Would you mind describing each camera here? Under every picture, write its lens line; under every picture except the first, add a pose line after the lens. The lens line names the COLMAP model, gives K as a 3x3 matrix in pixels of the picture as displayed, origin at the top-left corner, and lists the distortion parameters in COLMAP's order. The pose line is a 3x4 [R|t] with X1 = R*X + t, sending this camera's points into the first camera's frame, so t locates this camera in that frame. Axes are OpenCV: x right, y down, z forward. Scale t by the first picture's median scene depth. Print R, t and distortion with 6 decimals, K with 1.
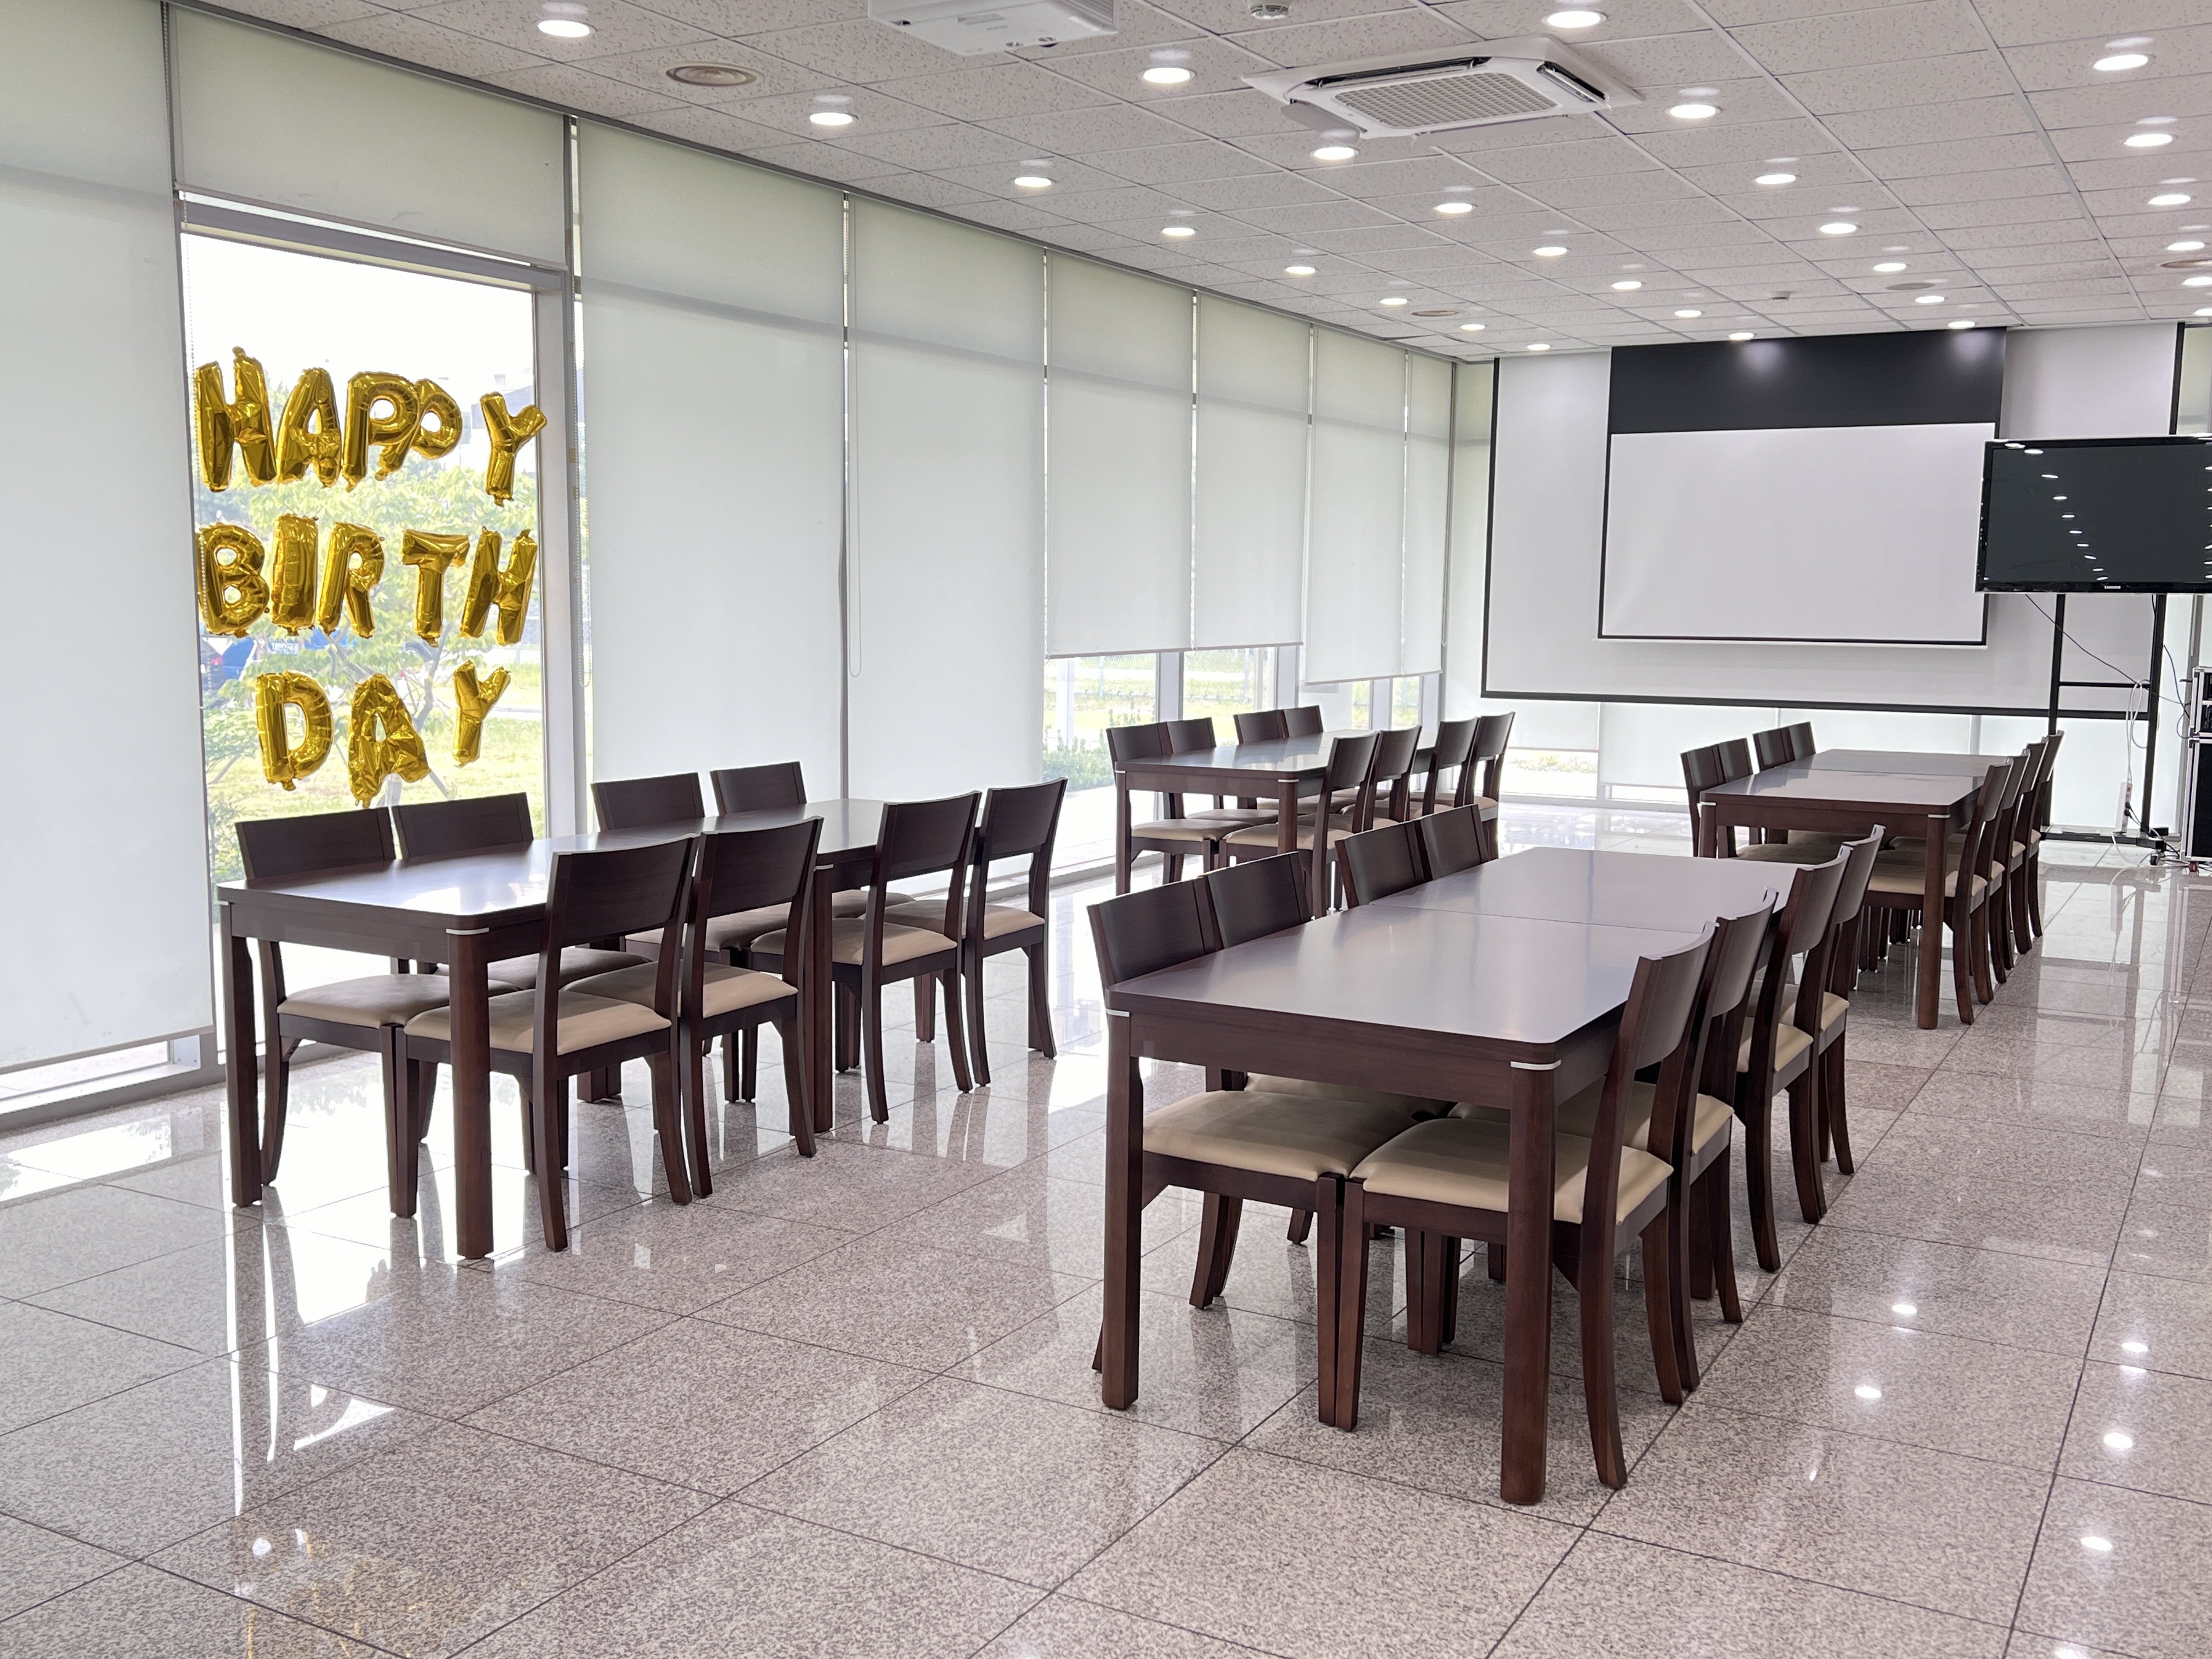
lens RADIAL K [[2114.5, 0, 1093.0], [0, 2114.5, 837.3], [0, 0, 1]] dist [0.040076, 0.000000]
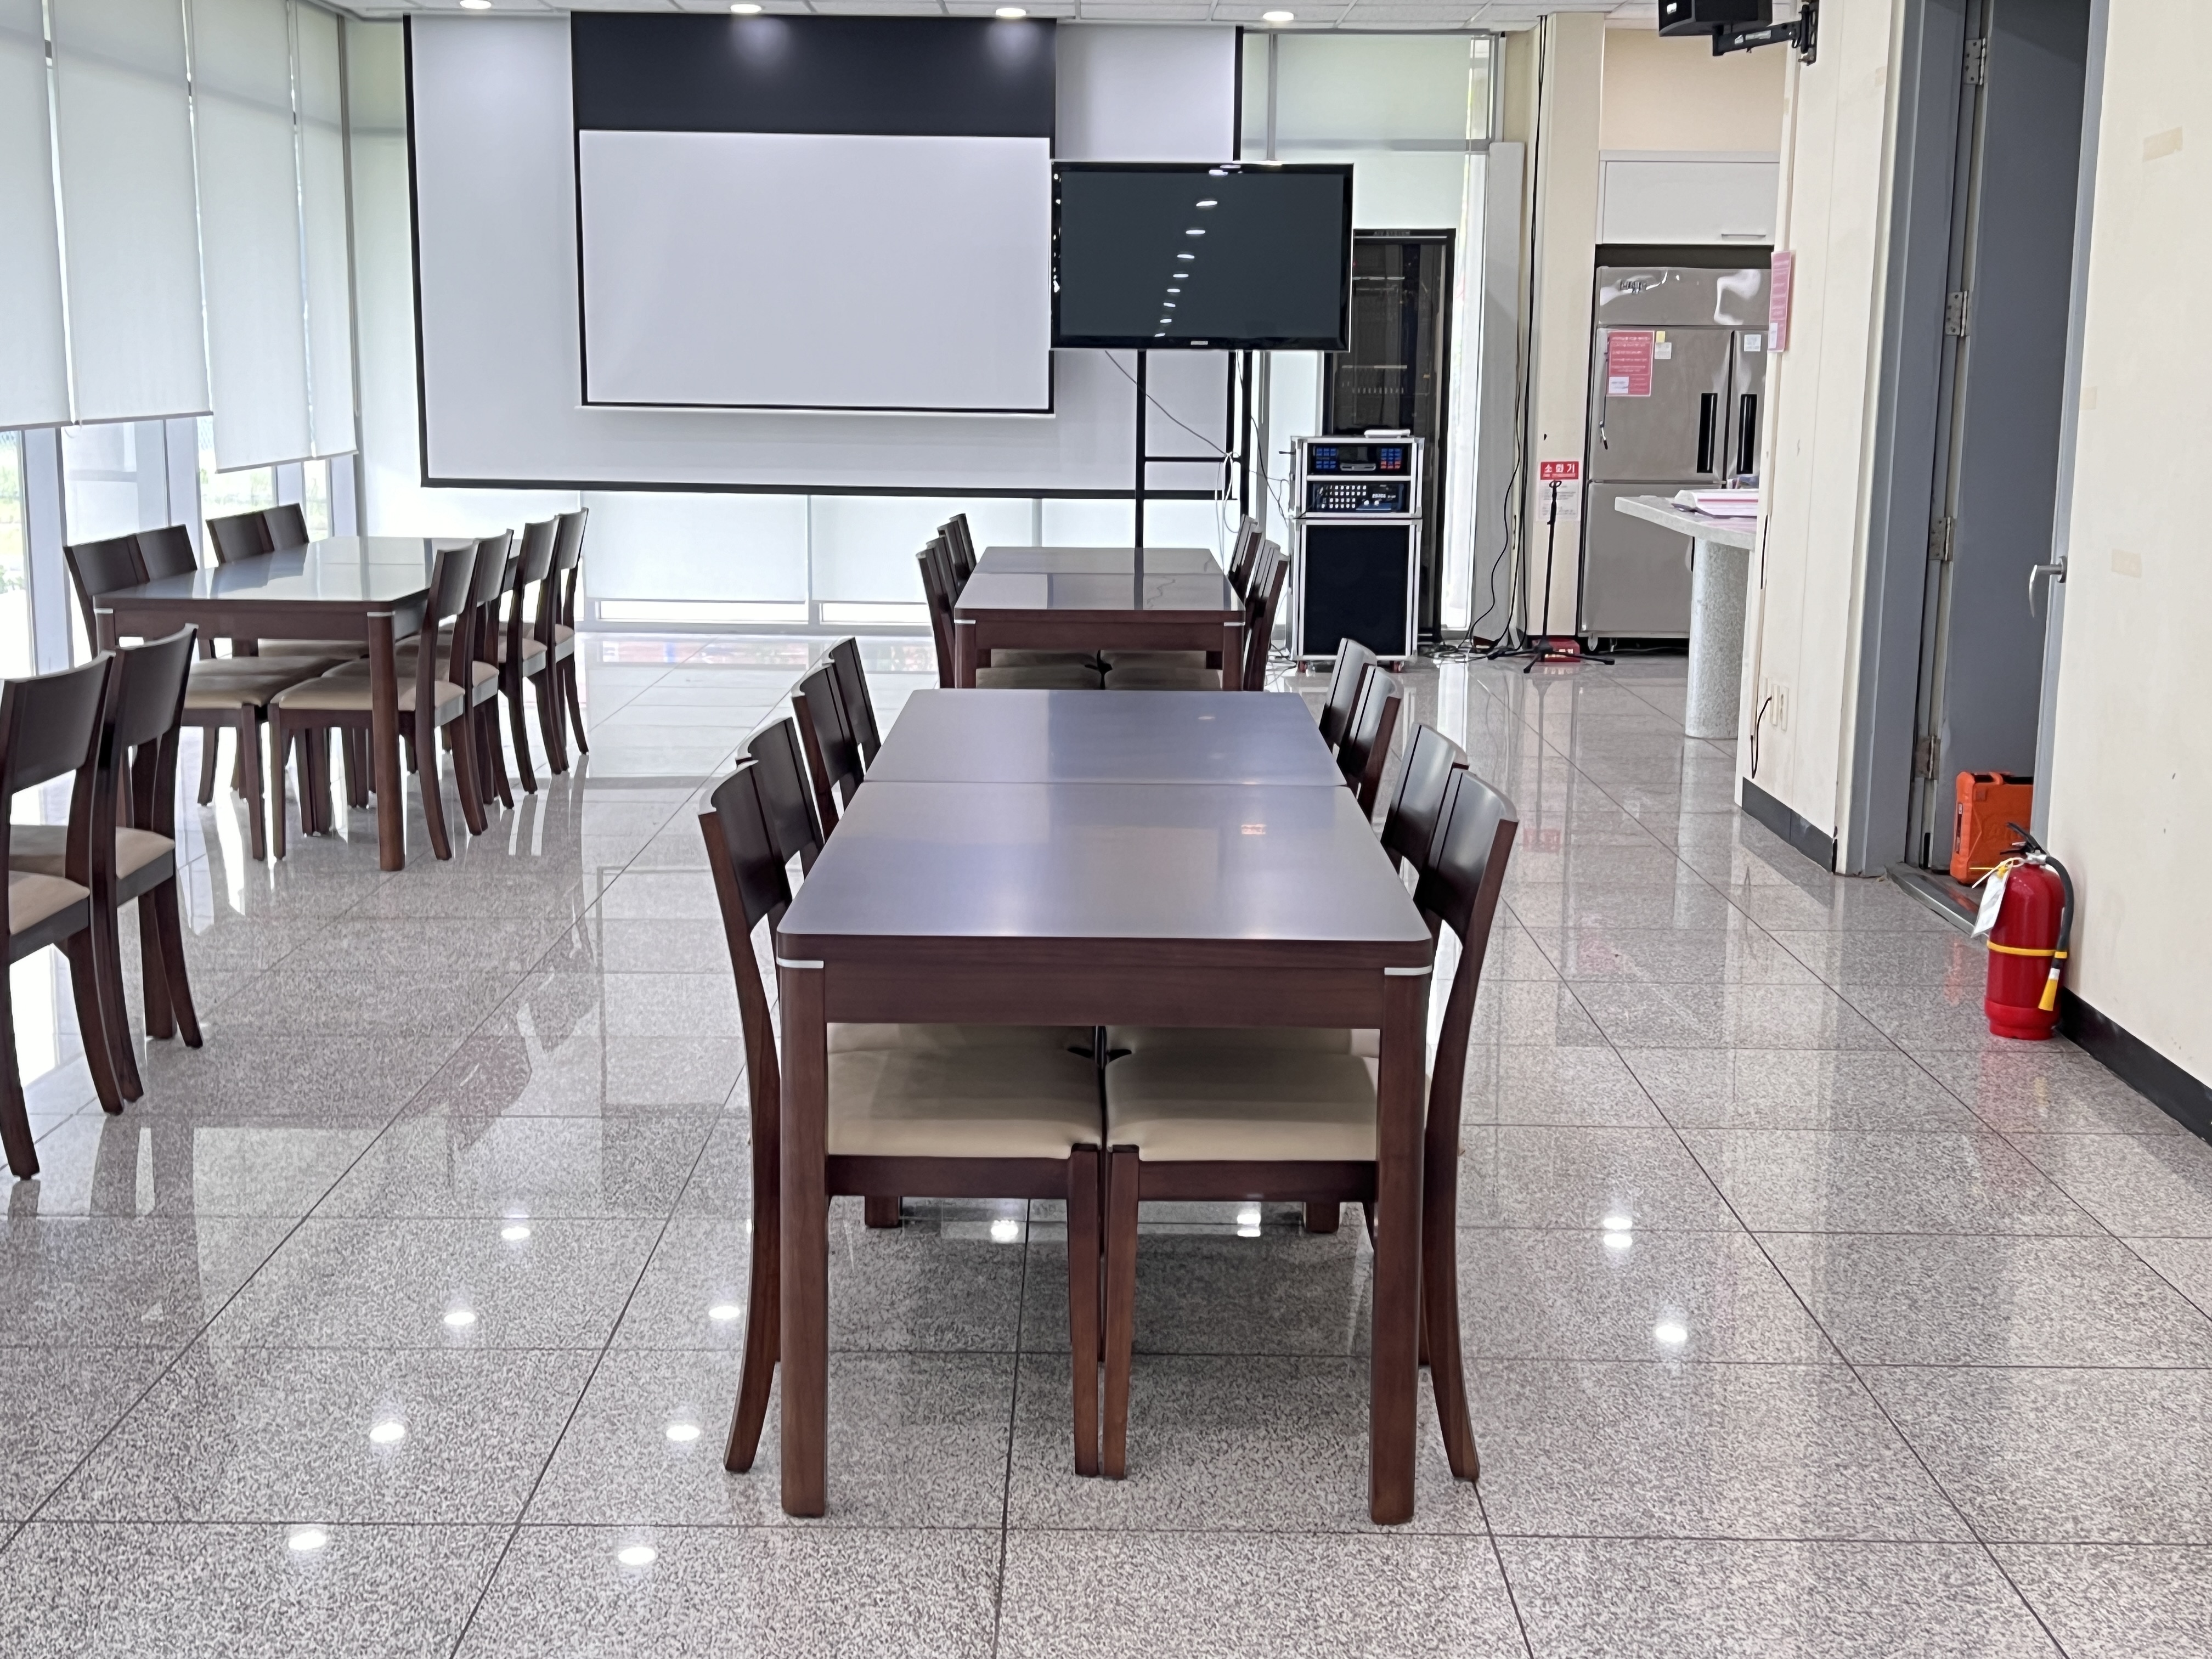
lens RADIAL K [[2775.9, 0, 1118.7], [0, 2775.9, 851.5], [0, 0, 1]] dist [0.028461, 0.000000]
pose [[0.863424, -0.088431, 0.496667, -0.146072], [0.054962, 0.995146, 0.081637, -0.009170], [-0.501475, -0.043189, 0.864093, 0.066616]]
